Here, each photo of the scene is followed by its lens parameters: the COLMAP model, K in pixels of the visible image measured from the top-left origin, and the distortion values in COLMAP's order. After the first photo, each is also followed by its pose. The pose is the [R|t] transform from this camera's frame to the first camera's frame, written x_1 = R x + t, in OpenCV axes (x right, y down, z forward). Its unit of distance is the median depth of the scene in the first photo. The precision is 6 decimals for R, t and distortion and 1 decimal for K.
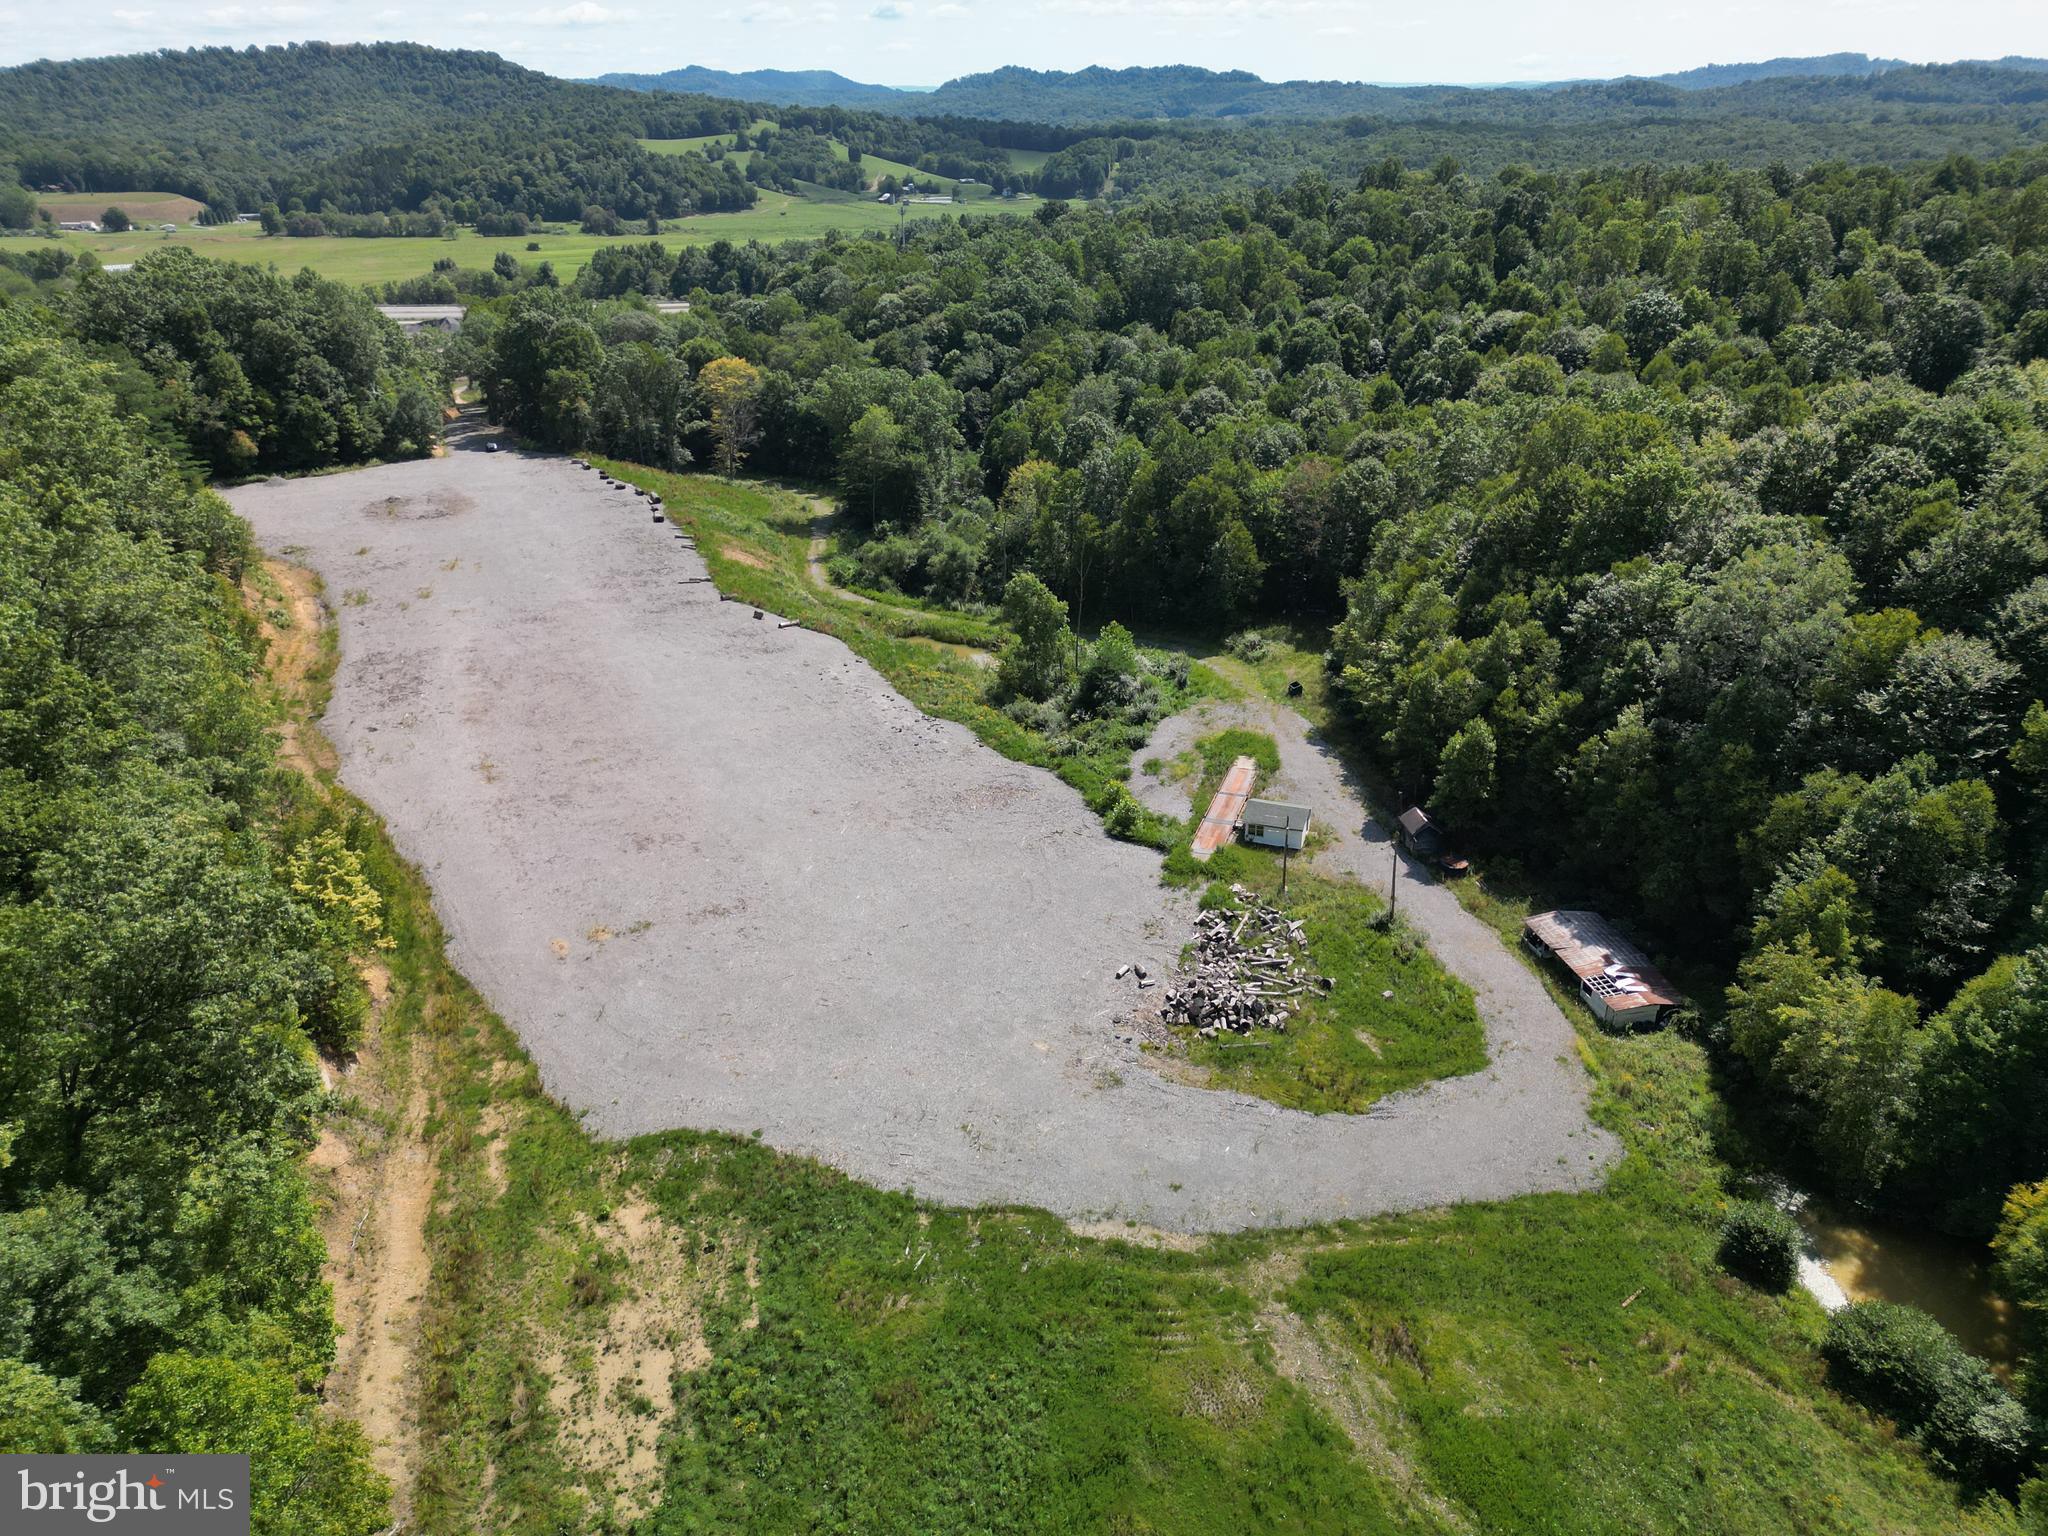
lens RADIAL K [[1421.9, 0, 1021.4], [0, 1421.9, 780.2], [0, 0, 1]] dist [0.055200, -0.042397]
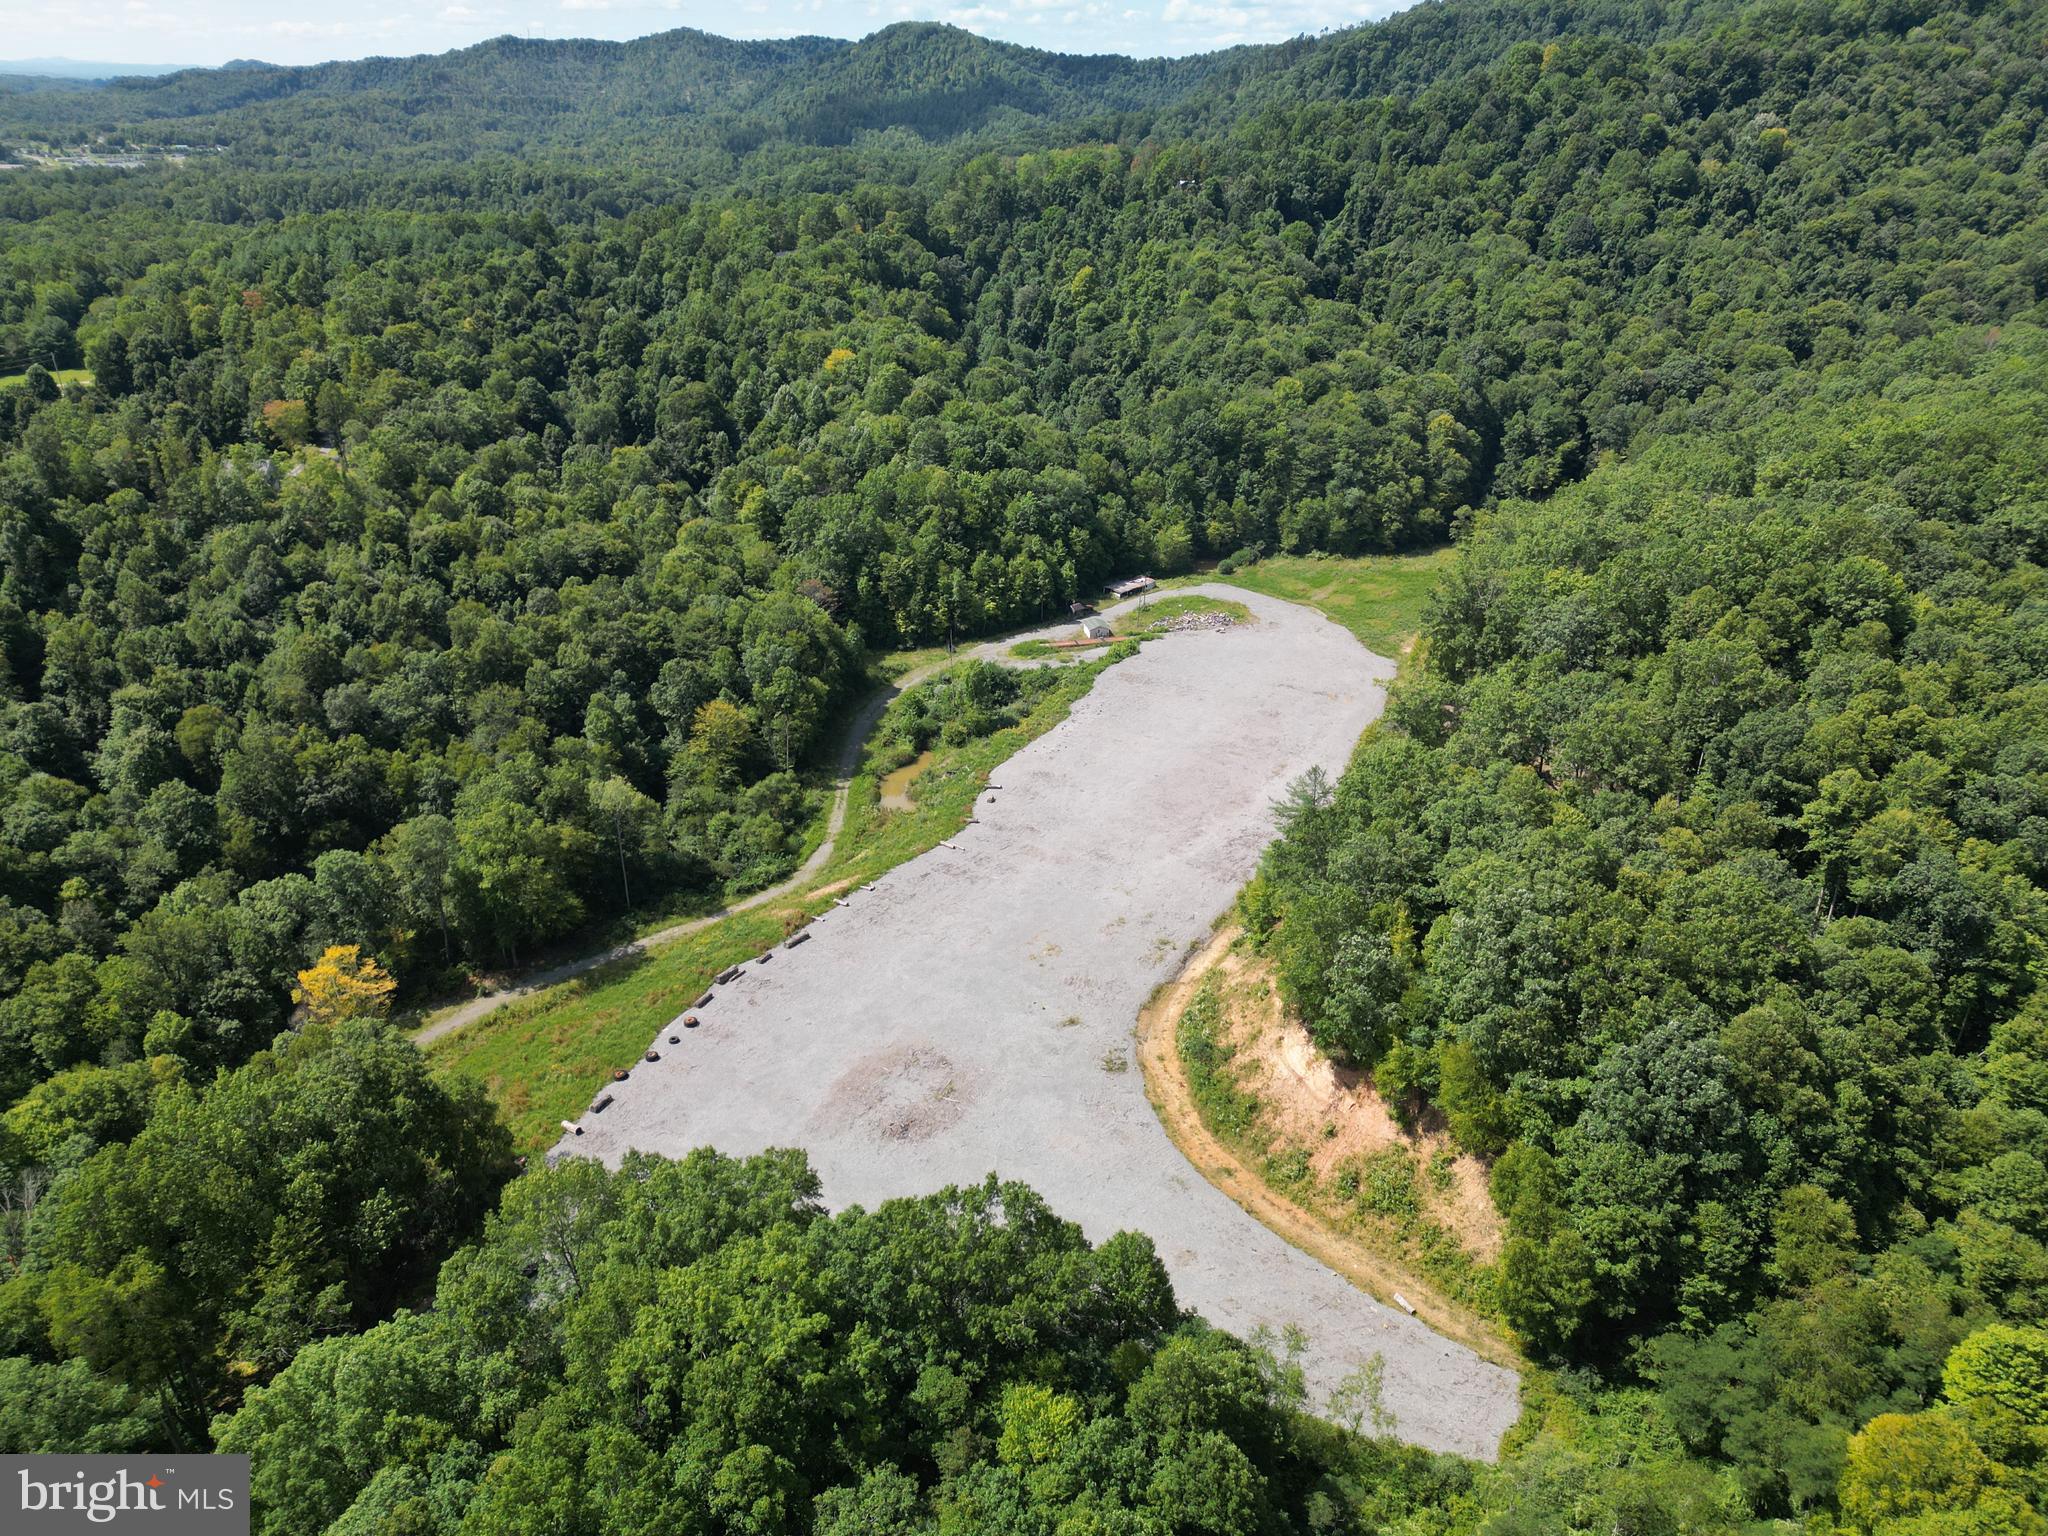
lens RADIAL K [[1421.9, 0, 1024.4], [0, 1421.9, 773.7], [0, 0, 1]] dist [0.055200, -0.042397]
pose [[-0.544051, -0.360817, 0.757508, -1.629701], [0.354267, 0.719612, 0.597205, -1.245482], [-0.760594, 0.593271, -0.263680, 1.796942]]
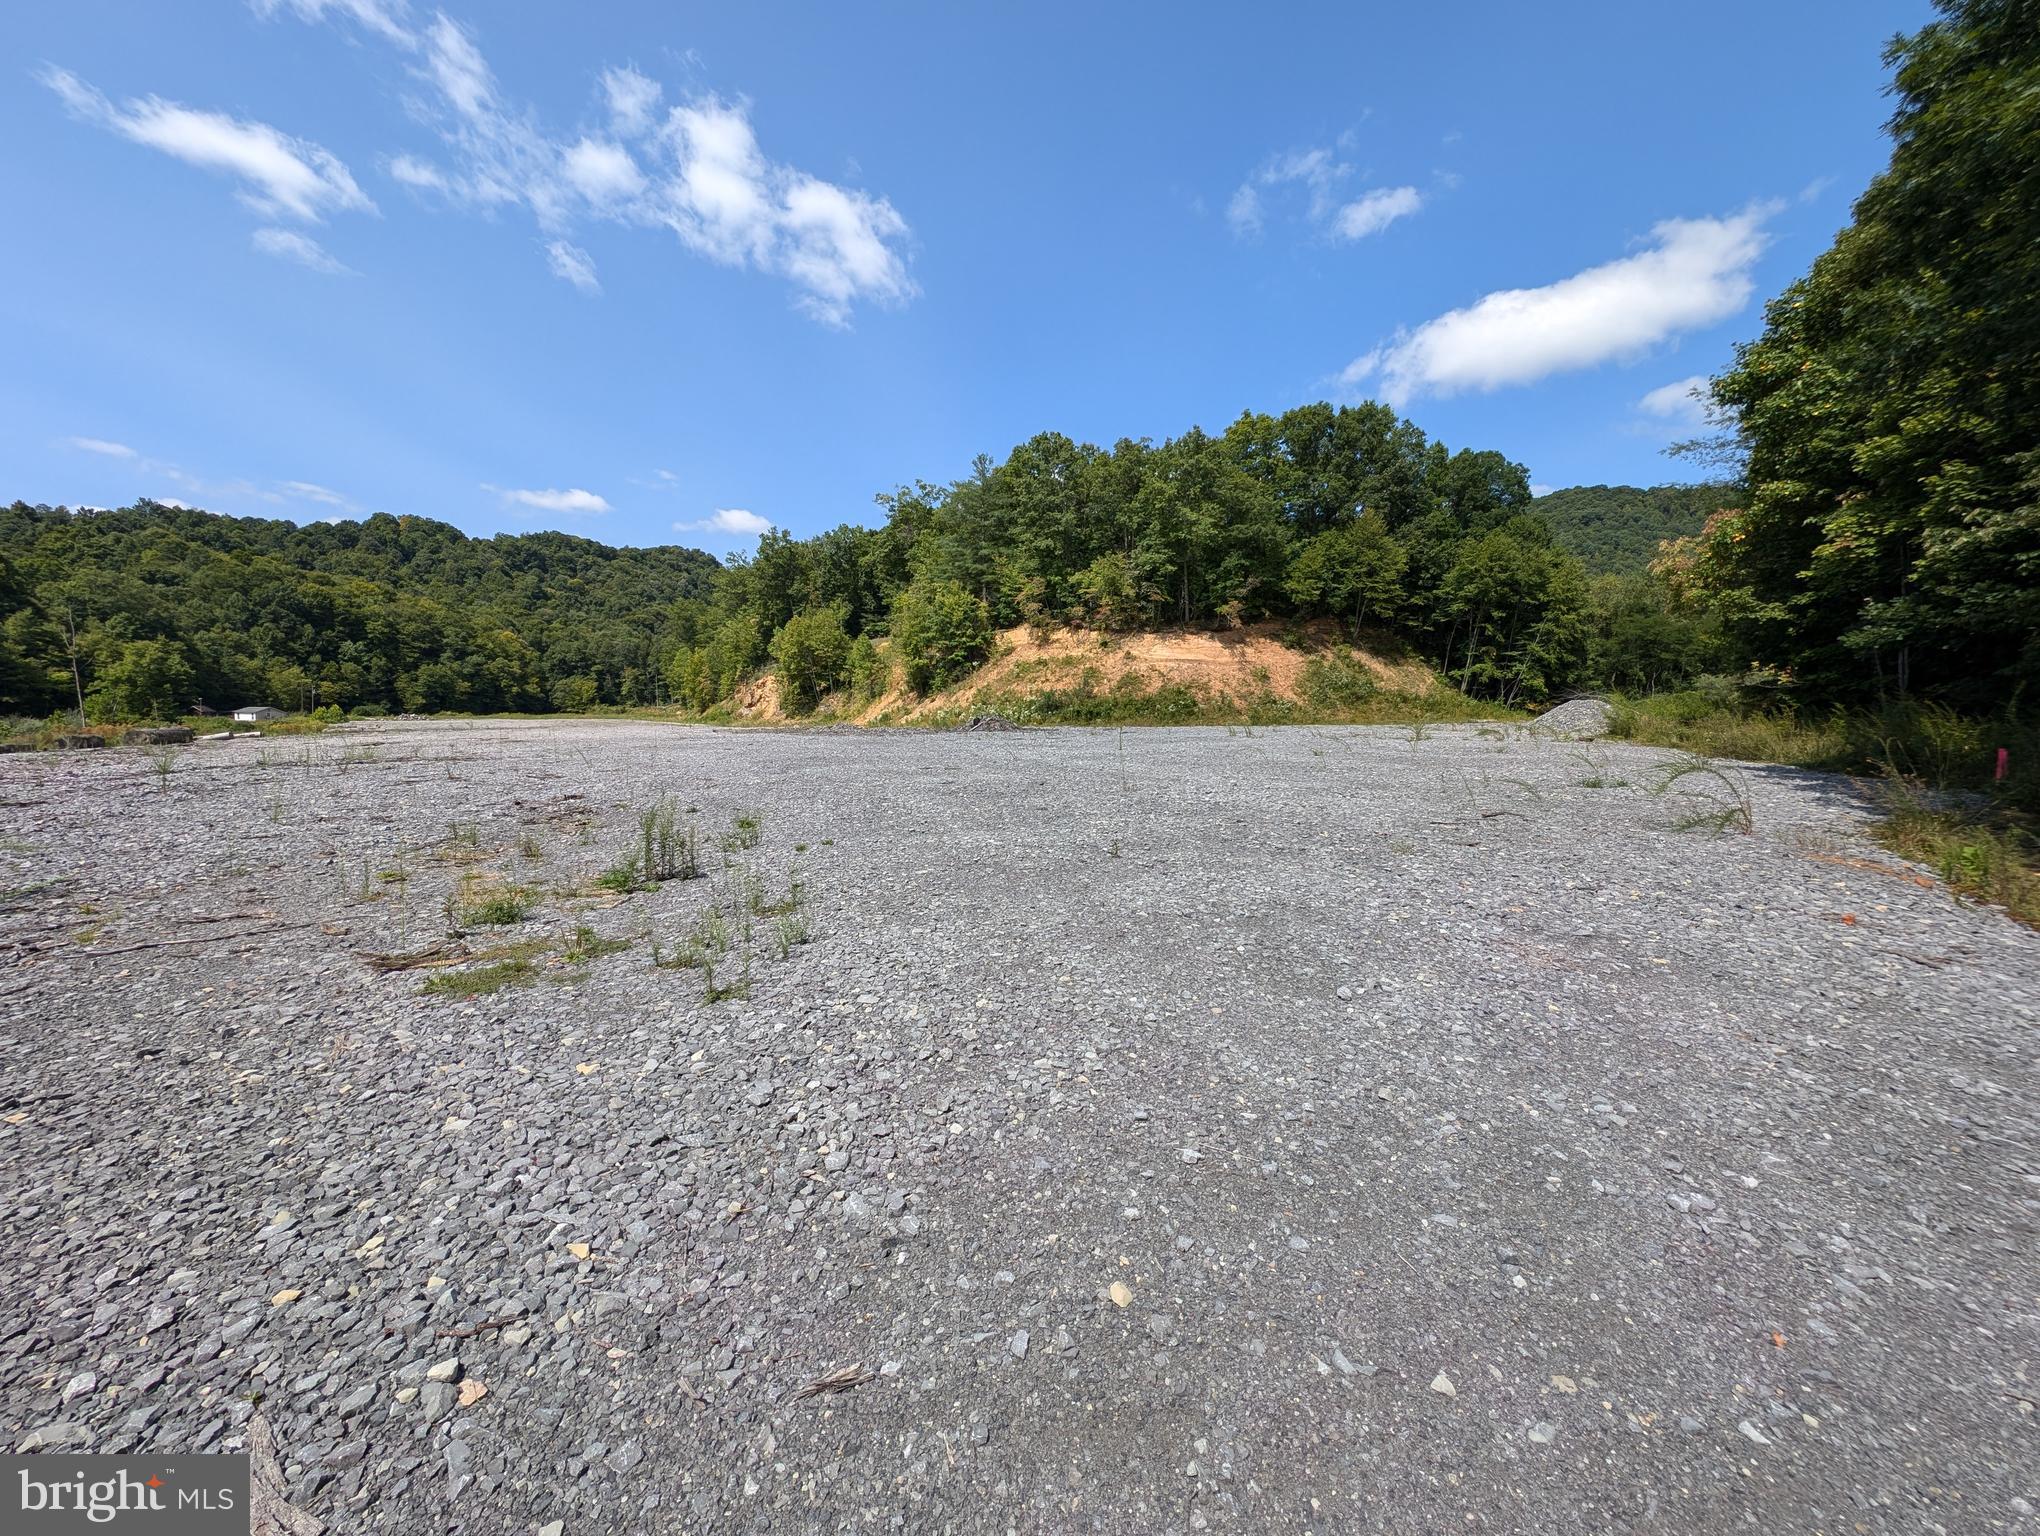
lens RADIAL K [[747.7, 0, 1020.2], [0, 747.7, 777.9], [0, 0, 1]] dist [-0.004895, -0.002714]
pose [[-0.990492, 0.014544, -0.136797, -0.720218], [-0.054128, 0.872986, 0.484733, -0.447668], [0.126471, 0.487529, -0.863898, 1.986130]]
